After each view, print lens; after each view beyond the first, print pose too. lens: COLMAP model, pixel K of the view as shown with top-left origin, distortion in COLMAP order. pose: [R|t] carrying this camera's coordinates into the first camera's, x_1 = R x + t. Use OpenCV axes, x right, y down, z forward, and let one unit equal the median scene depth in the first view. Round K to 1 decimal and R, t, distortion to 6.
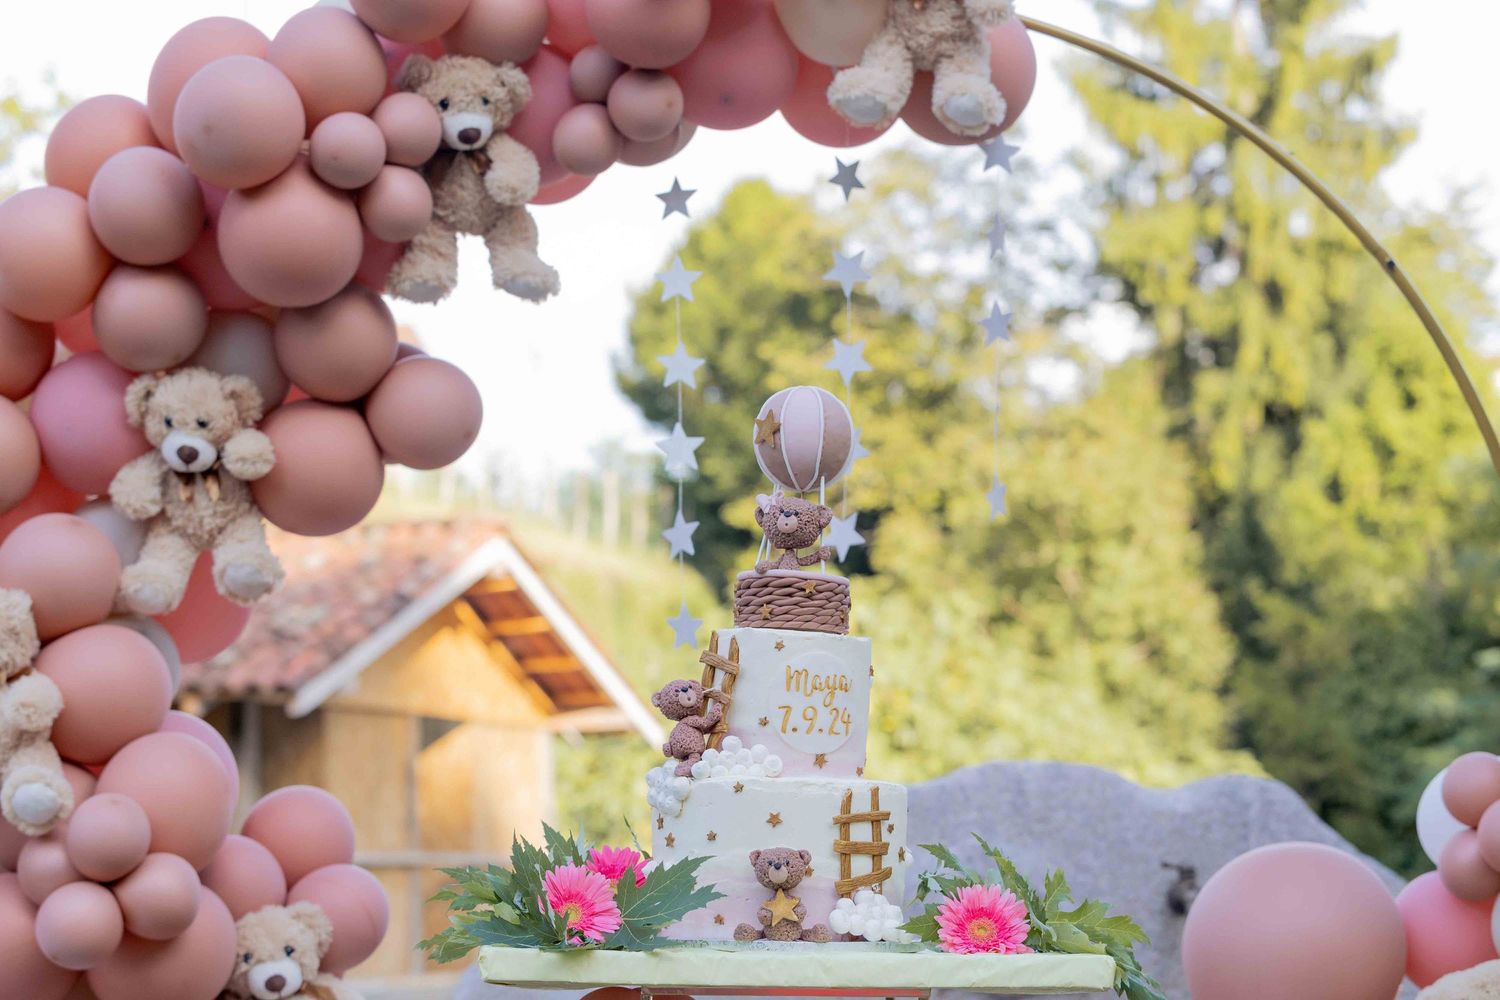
lens RADIAL K [[3413.3, 0, 750.0], [0, 3413.3, 500.0], [0, 0, 1]] dist [-0.007244, -0.457193]
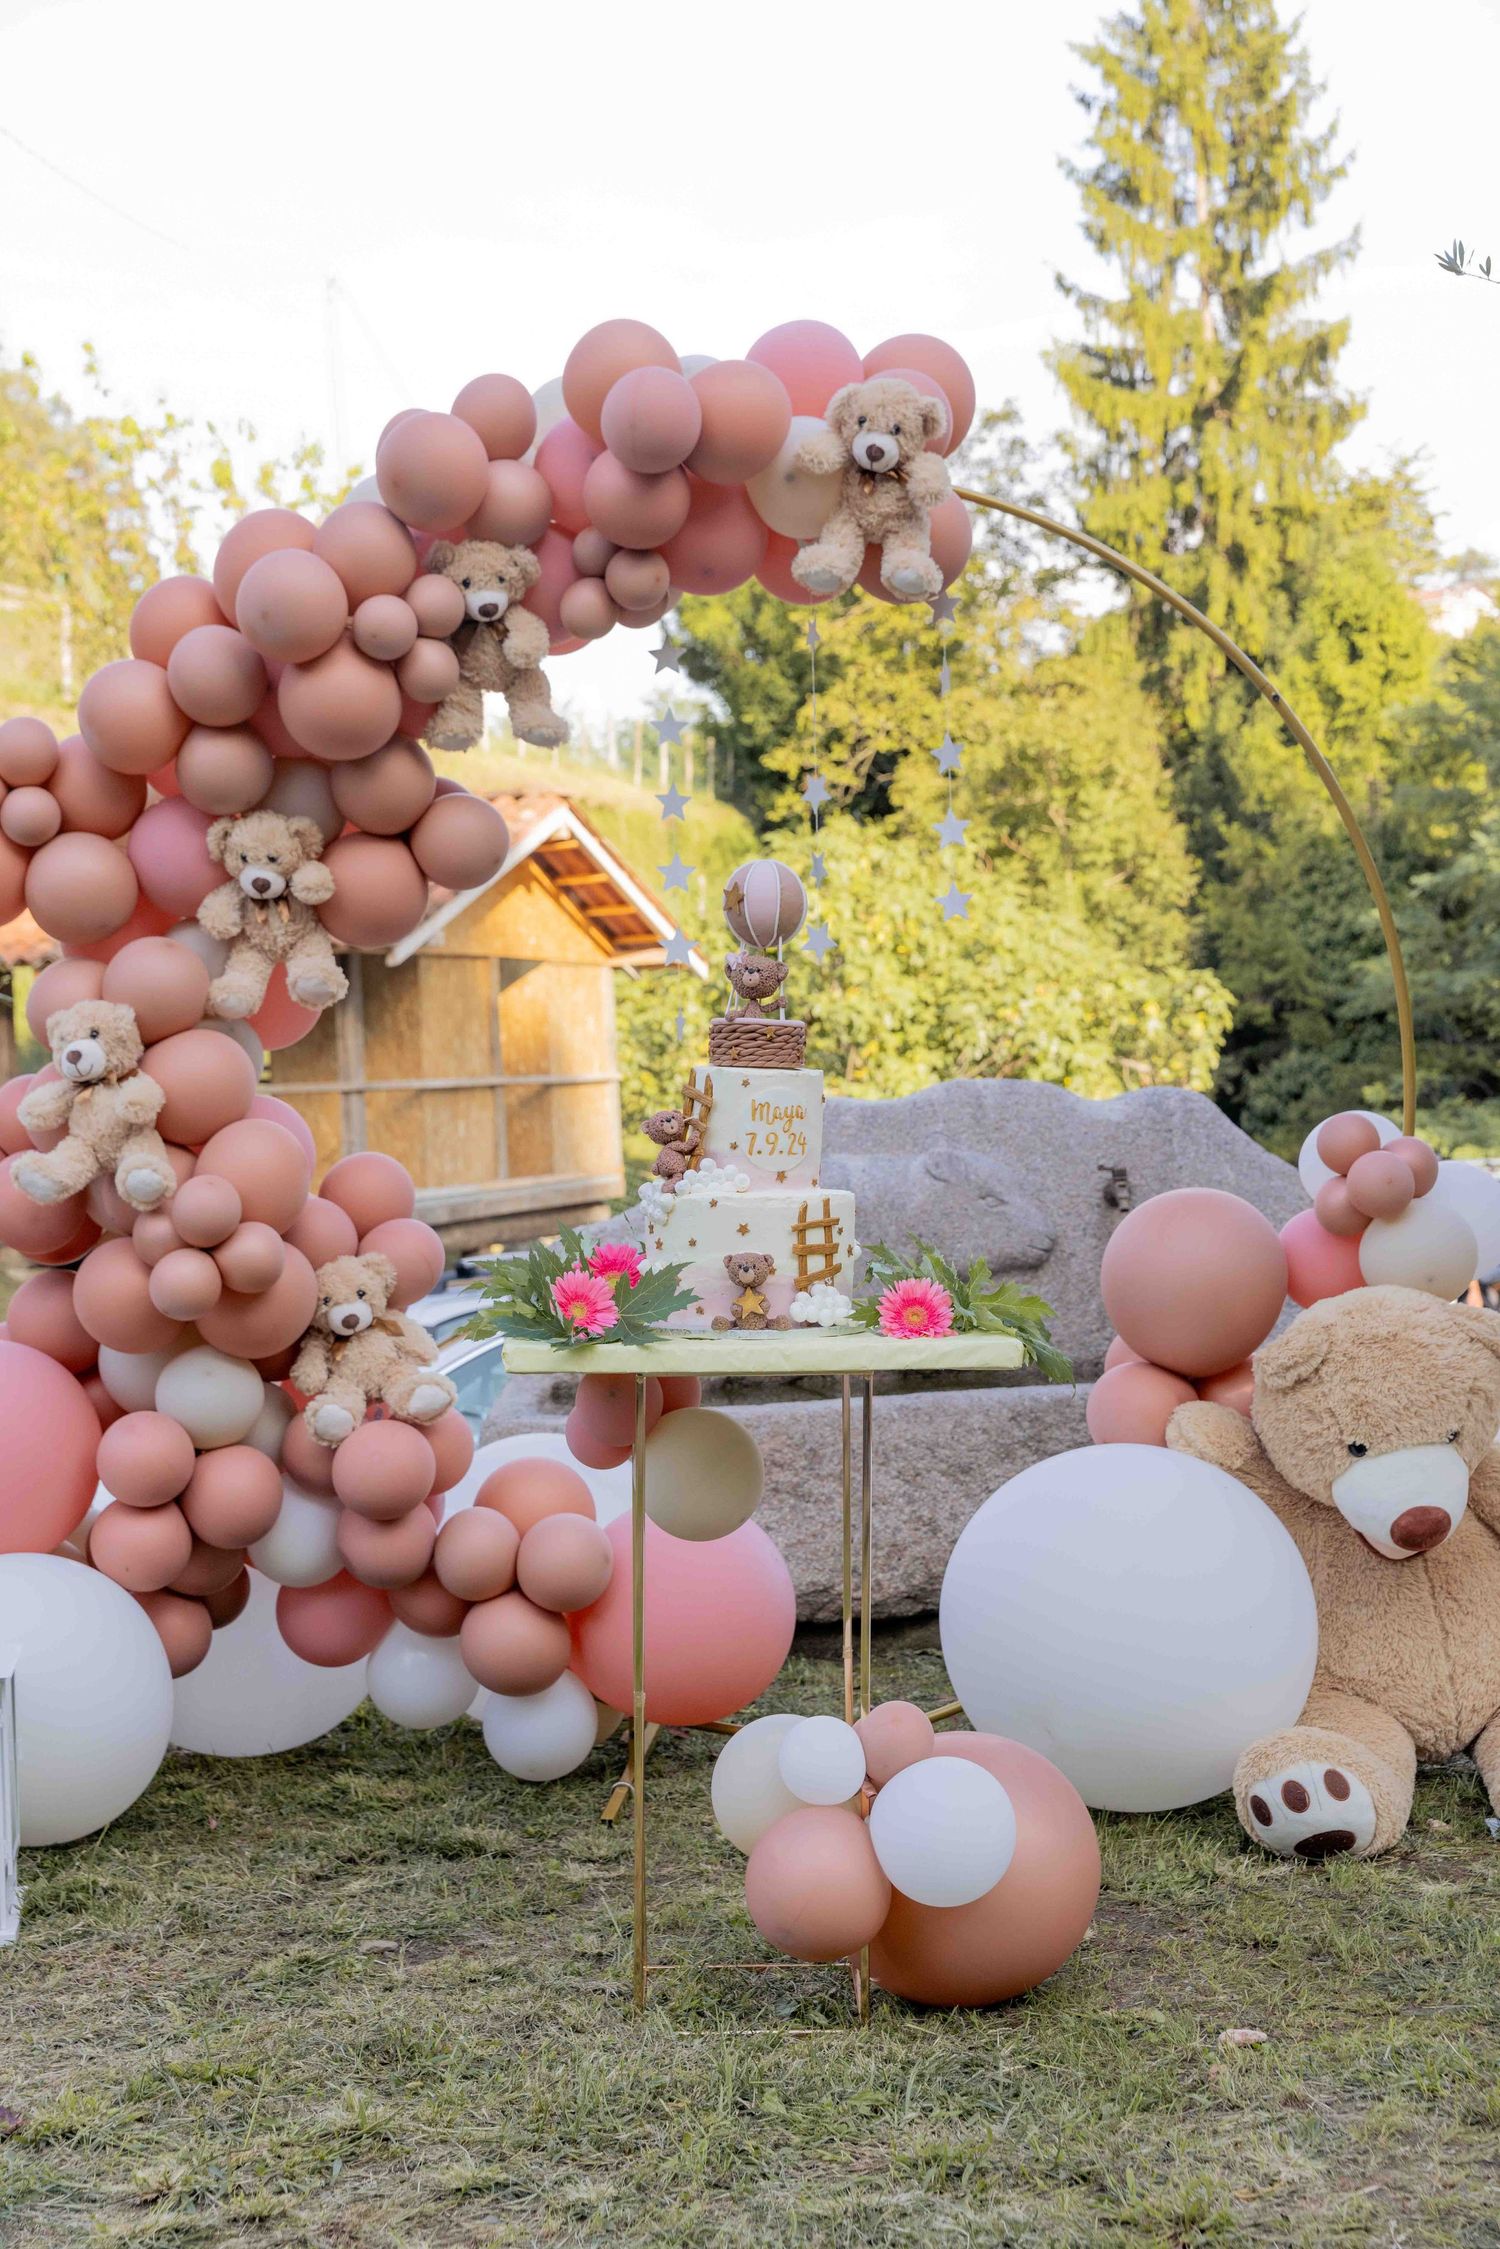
lens RADIAL K [[2922.3, 0, 736.0], [0, 2922.3, 1097.1], [0, 0, 1]] dist [0.036757, 0.043213]
pose [[0.999637, -0.019234, -0.018877, 0.018890], [0.021354, 0.992616, 0.119406, -0.058327], [0.016441, -0.119766, 0.992666, -0.021115]]
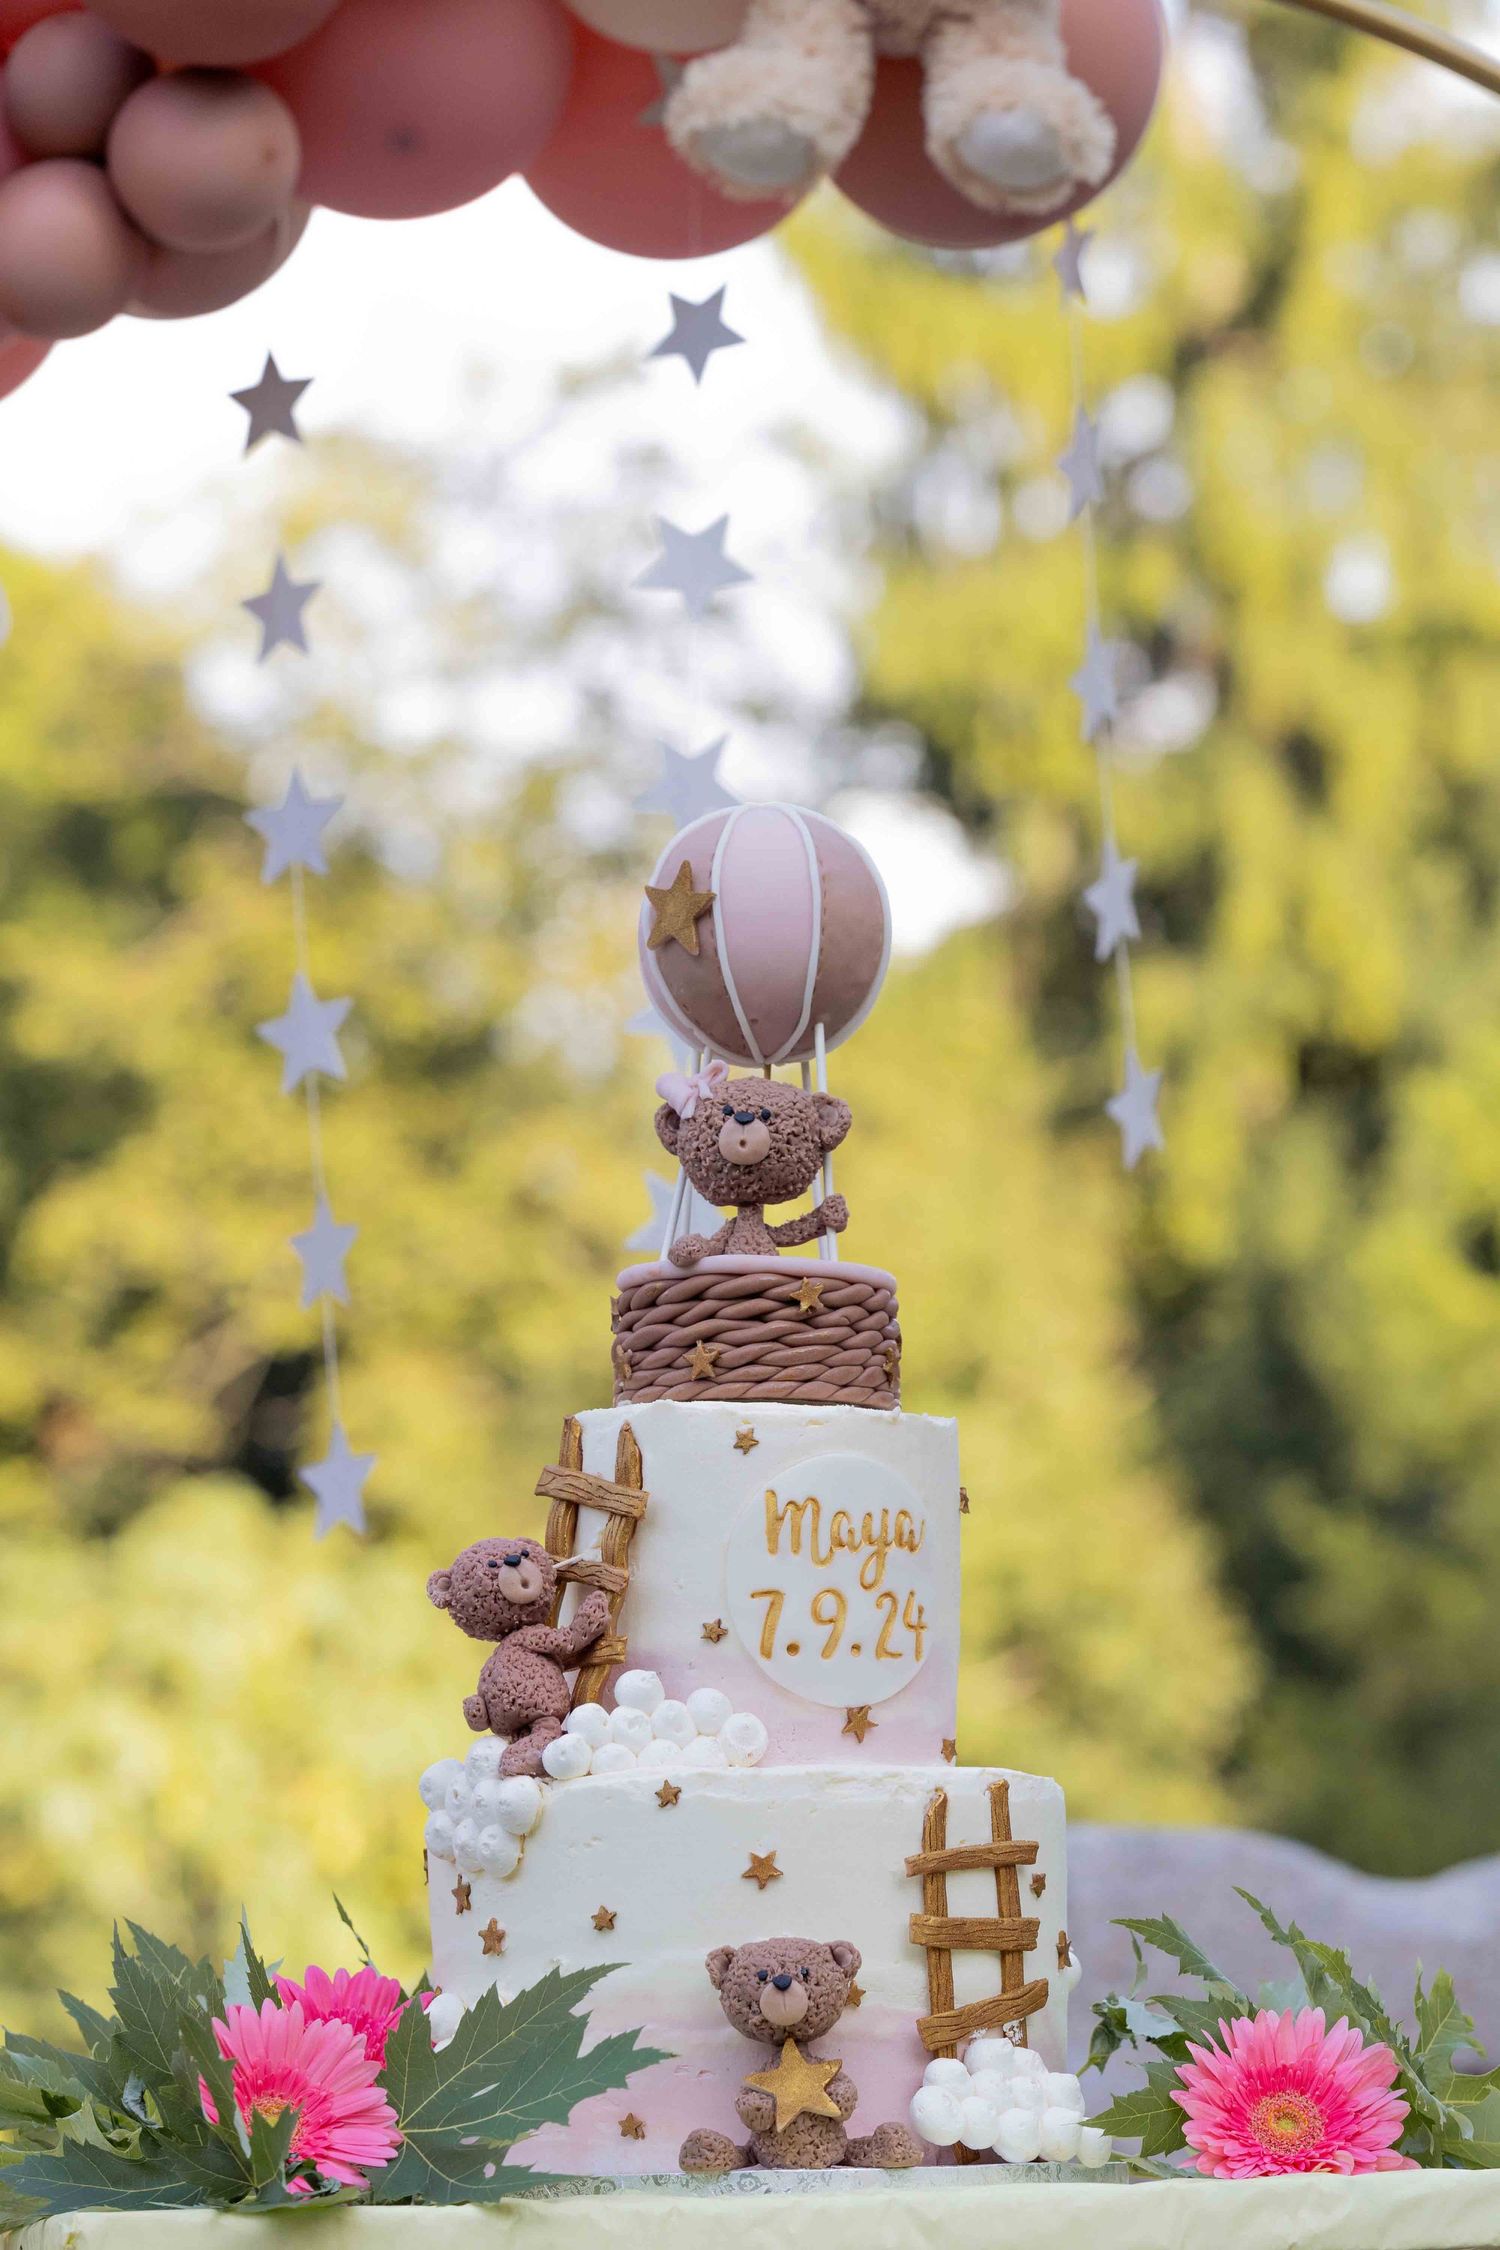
lens RADIAL K [[8749.8, 0, 750.0], [0, 8749.8, 1125.0], [0, 0, 1]] dist [0.042349, -0.592741]
pose [[0.995411, -0.035468, 0.088880, -0.062253], [0.037485, 0.999074, -0.021128, 0.020915], [-0.088048, 0.024363, 0.995818, -0.020639]]
